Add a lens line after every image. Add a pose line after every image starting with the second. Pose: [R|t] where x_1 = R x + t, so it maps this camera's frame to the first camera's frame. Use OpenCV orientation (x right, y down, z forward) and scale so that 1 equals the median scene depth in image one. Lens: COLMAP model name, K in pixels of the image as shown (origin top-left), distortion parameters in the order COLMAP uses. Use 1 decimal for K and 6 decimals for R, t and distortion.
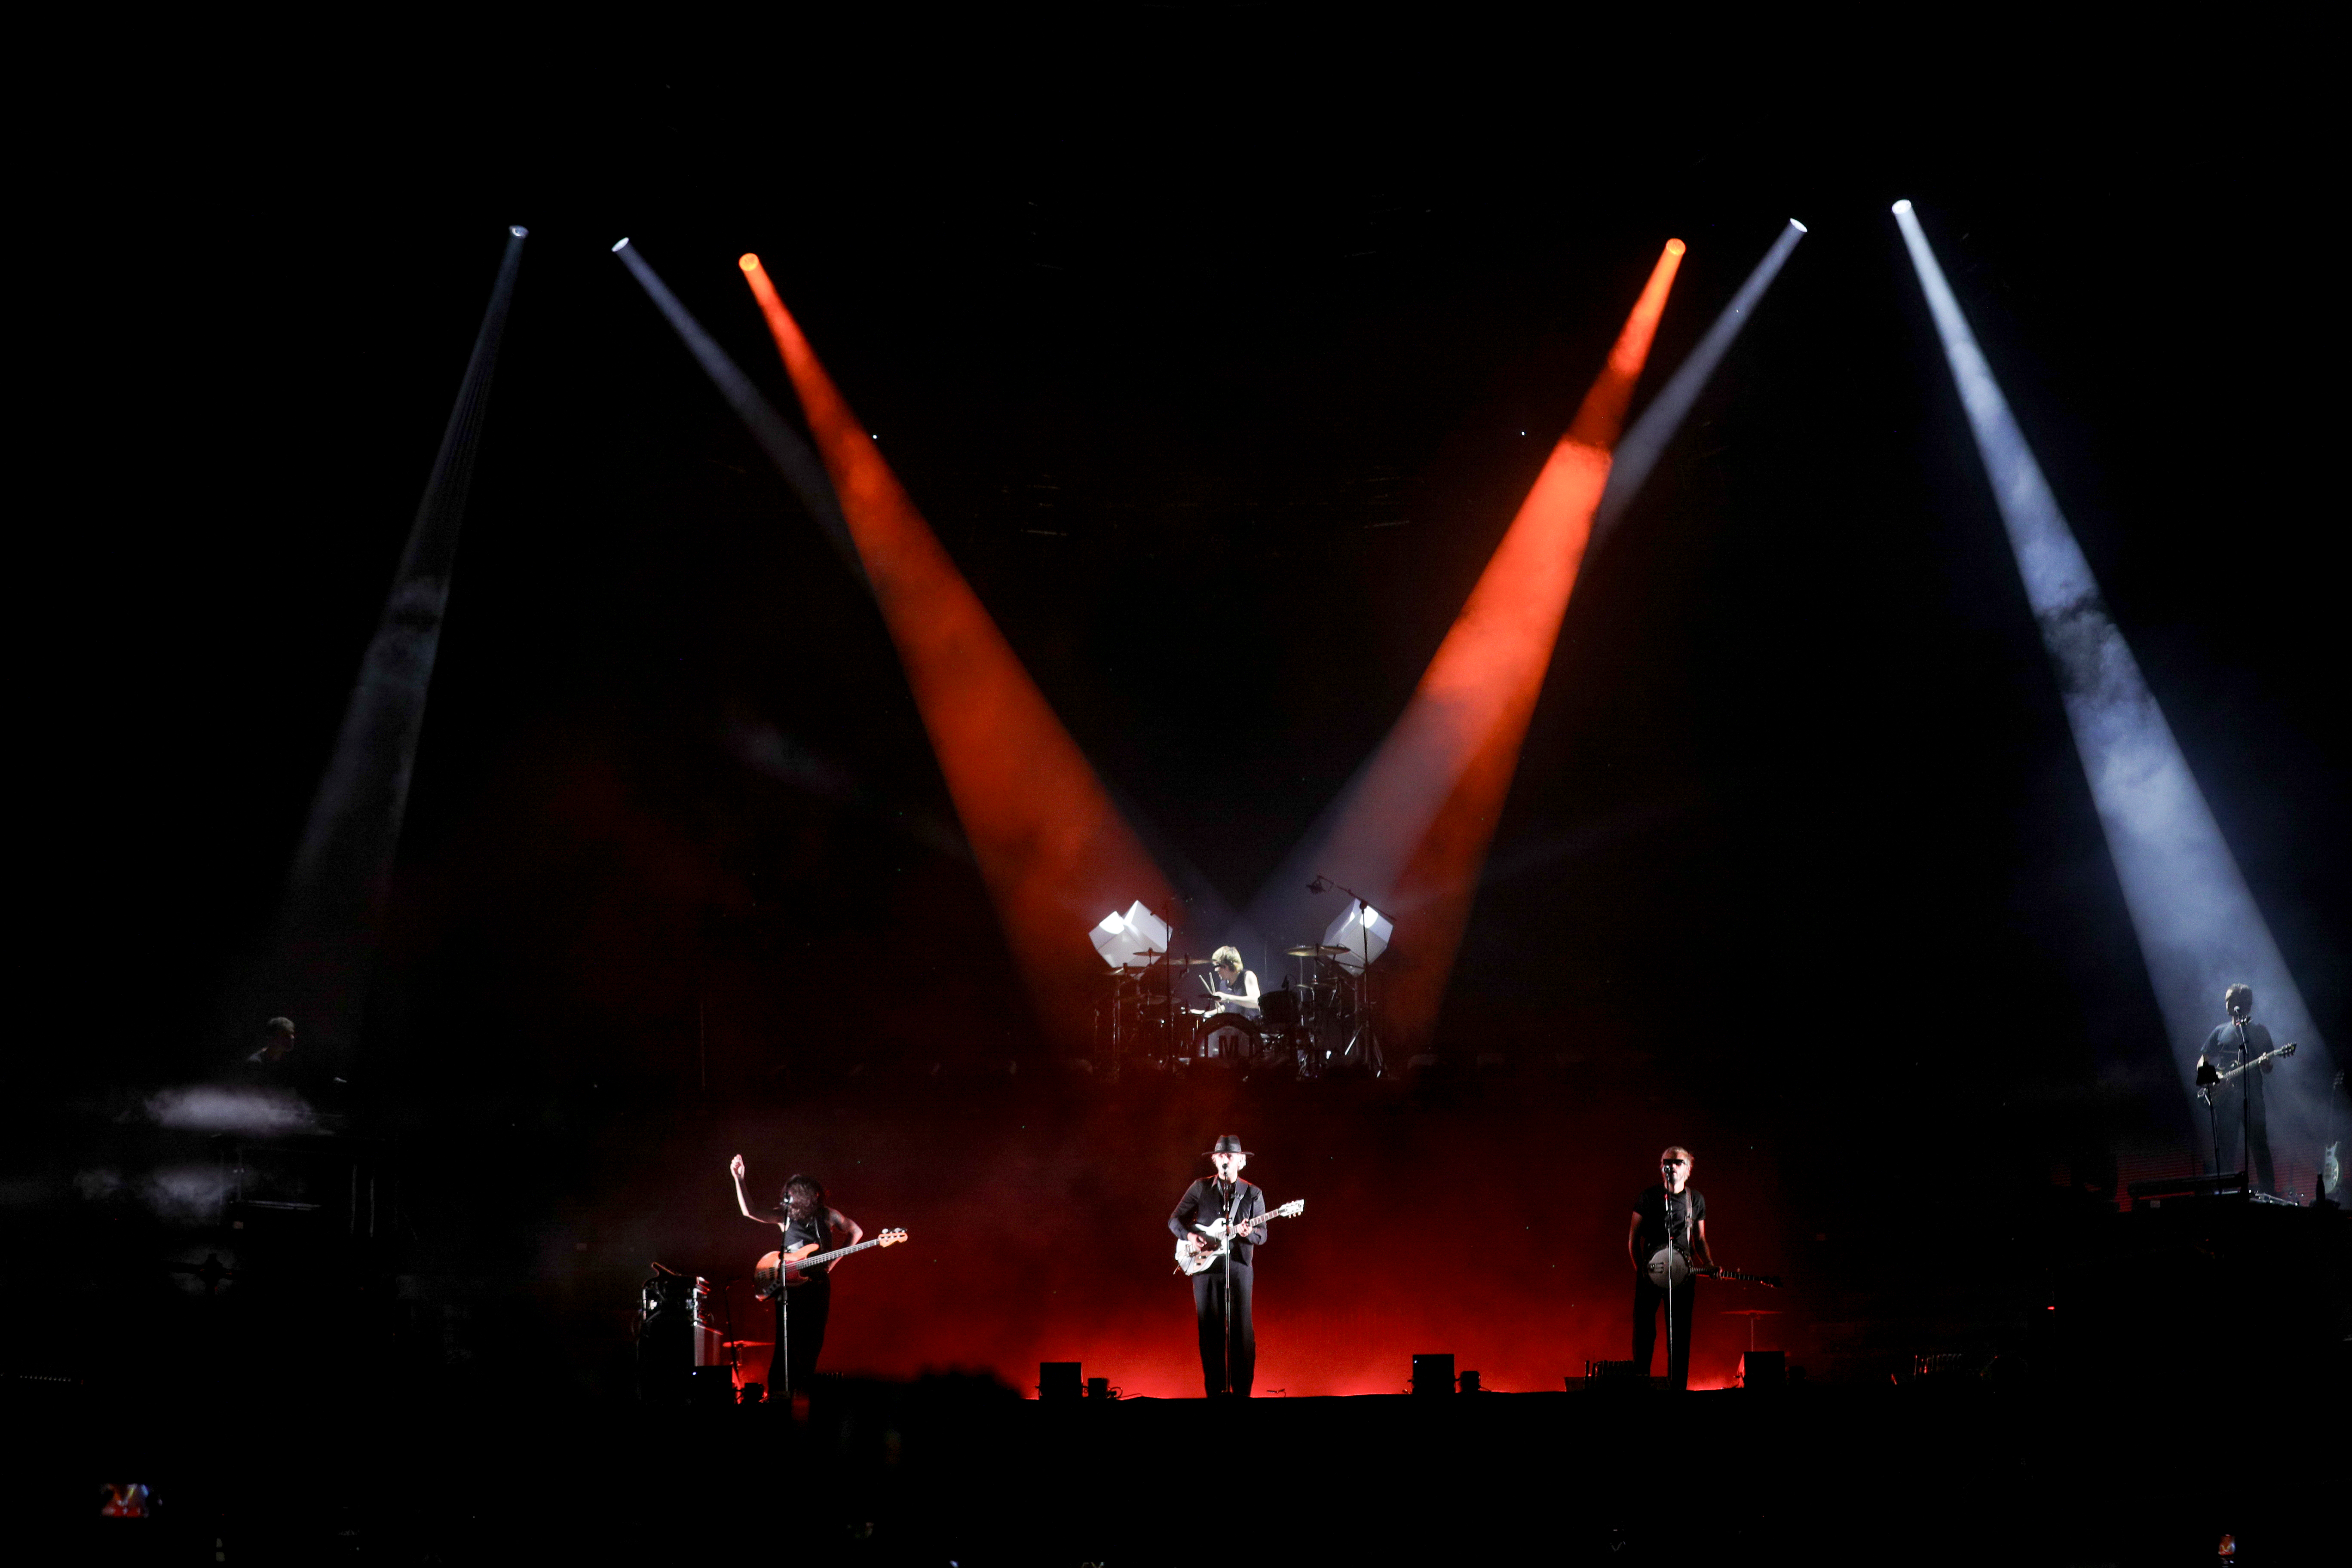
lens RADIAL K [[4845.9, 0, 1176.0], [0, 4845.9, 784.0], [0, 0, 1]] dist [-0.019416, -0.032856]
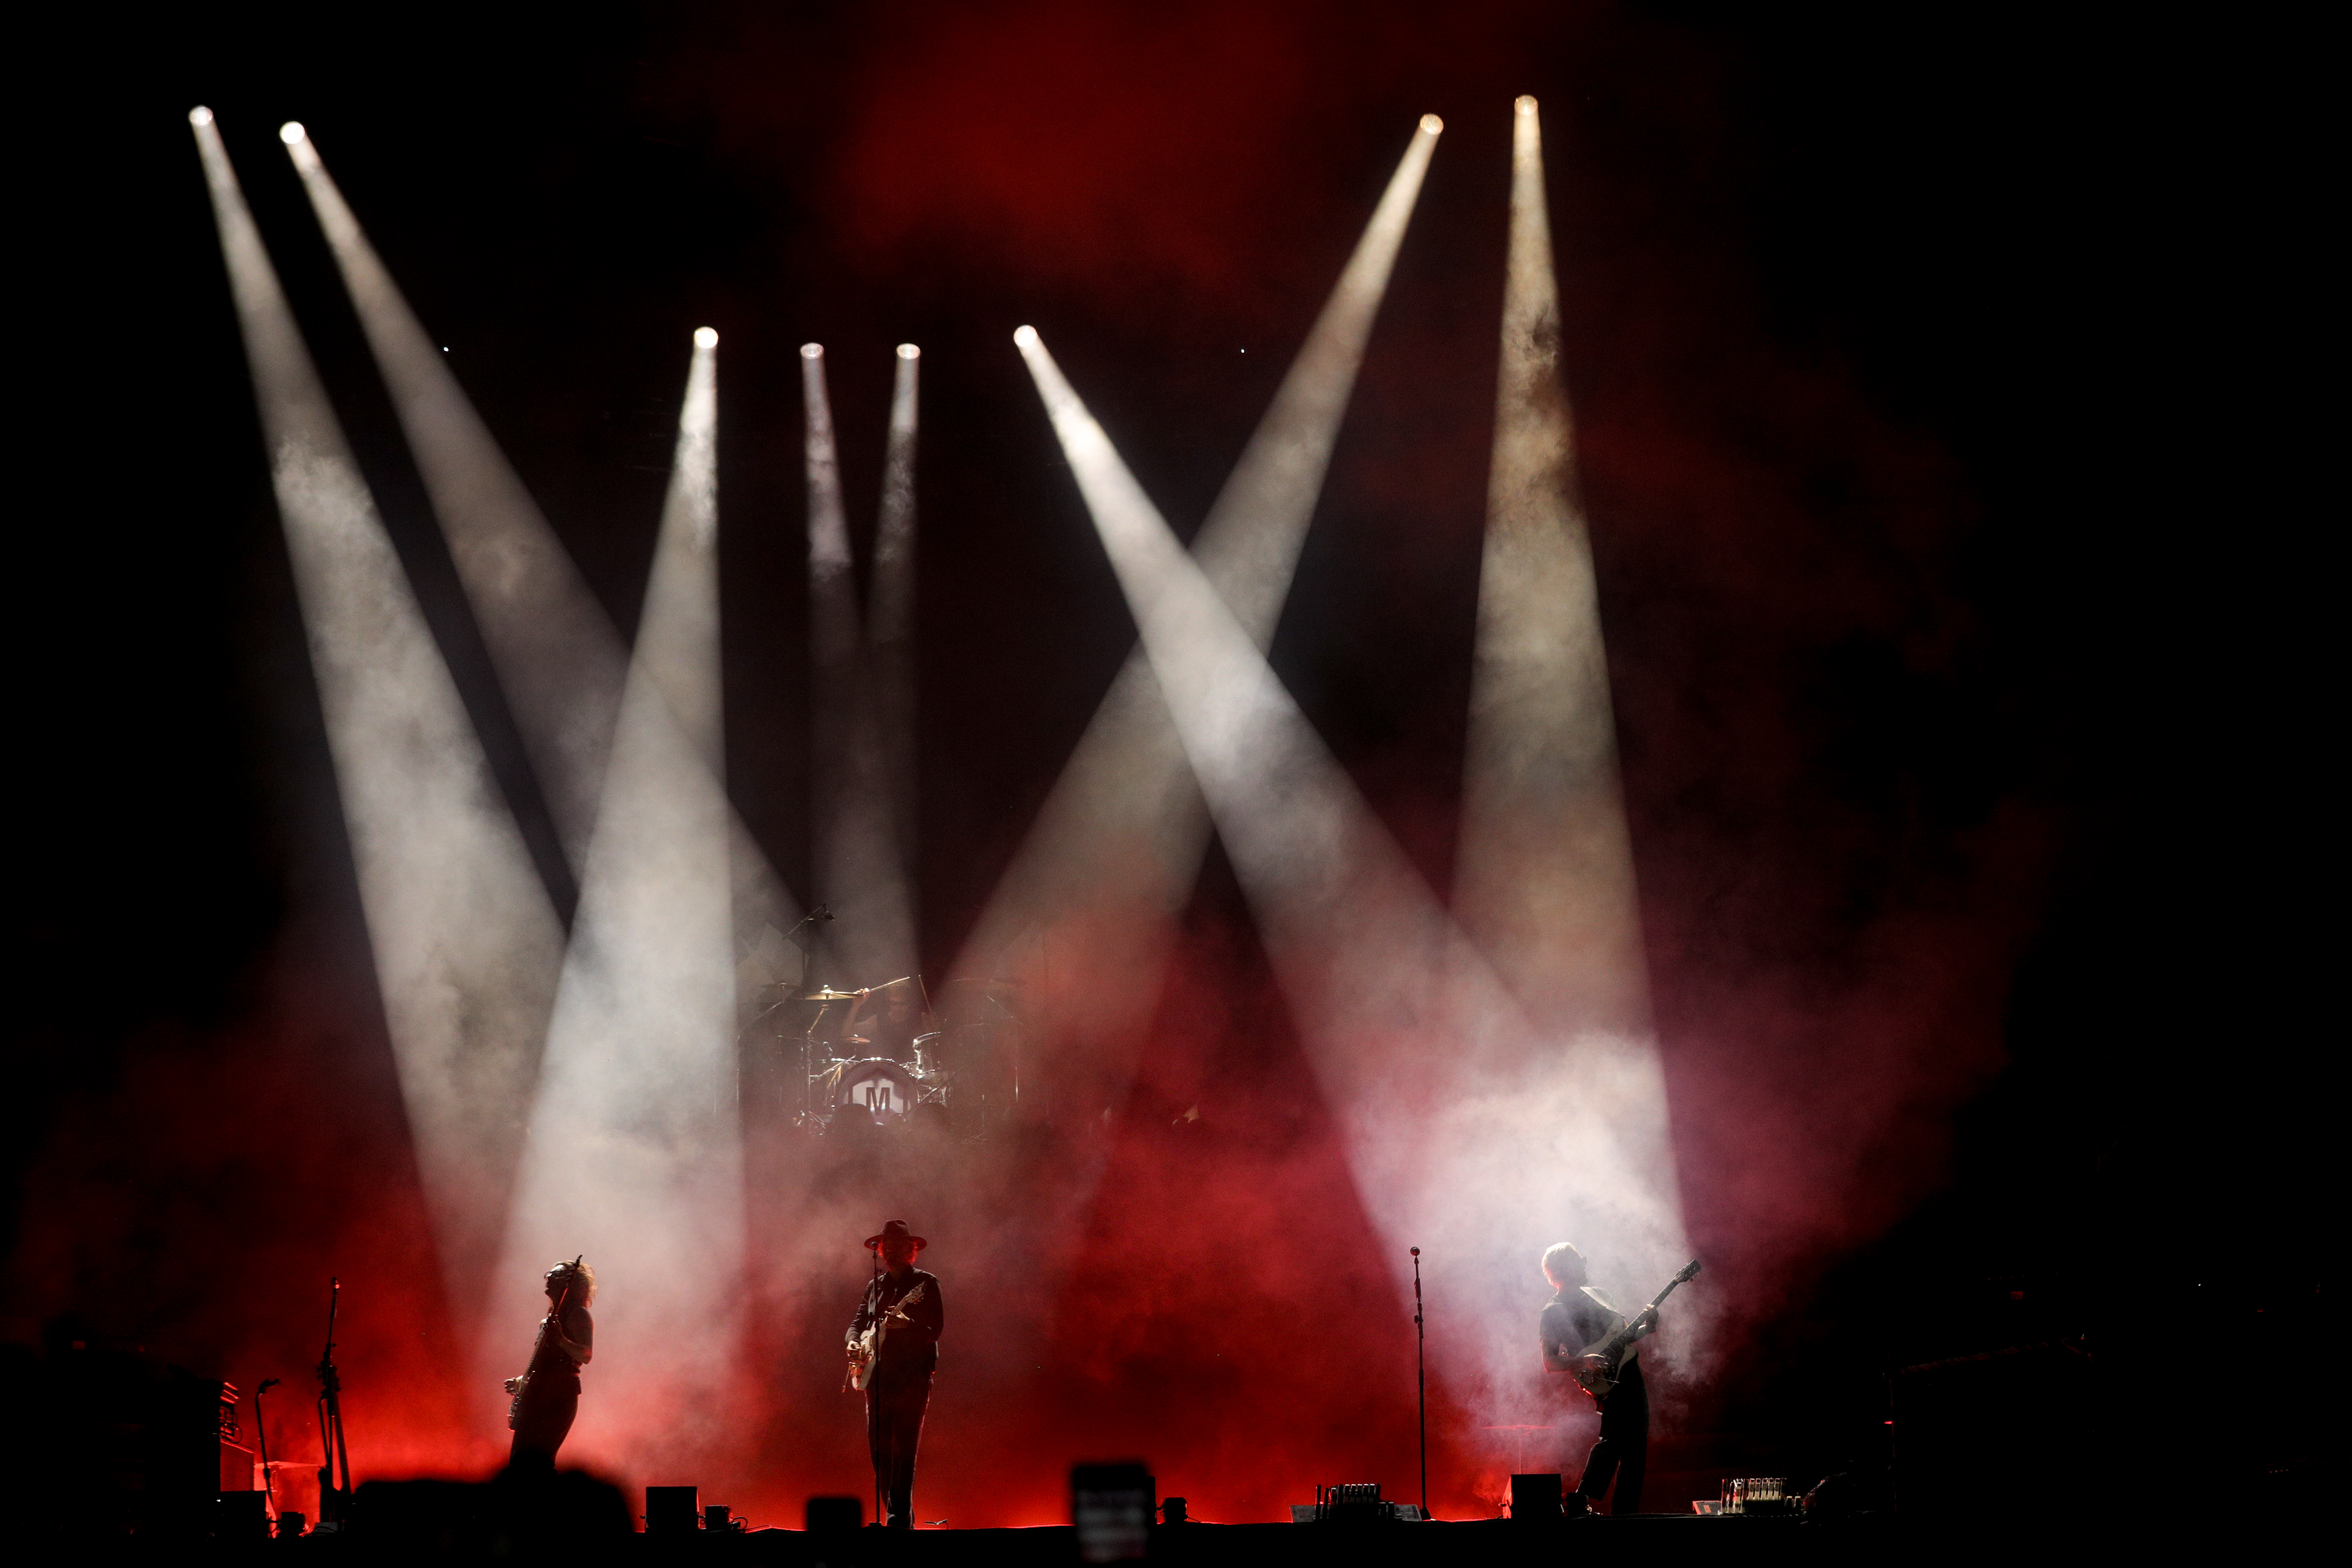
lens RADIAL K [[7587.2, 0, 1176.0], [0, 7587.2, 784.0], [0, 0, 1]] dist [0.050346, 1.017560]
pose [[0.998959, 0.004314, 0.045417, 0.002427], [-0.005394, 0.999705, 0.023688, -0.029565], [-0.045302, -0.023909, 0.998687, -0.276805]]
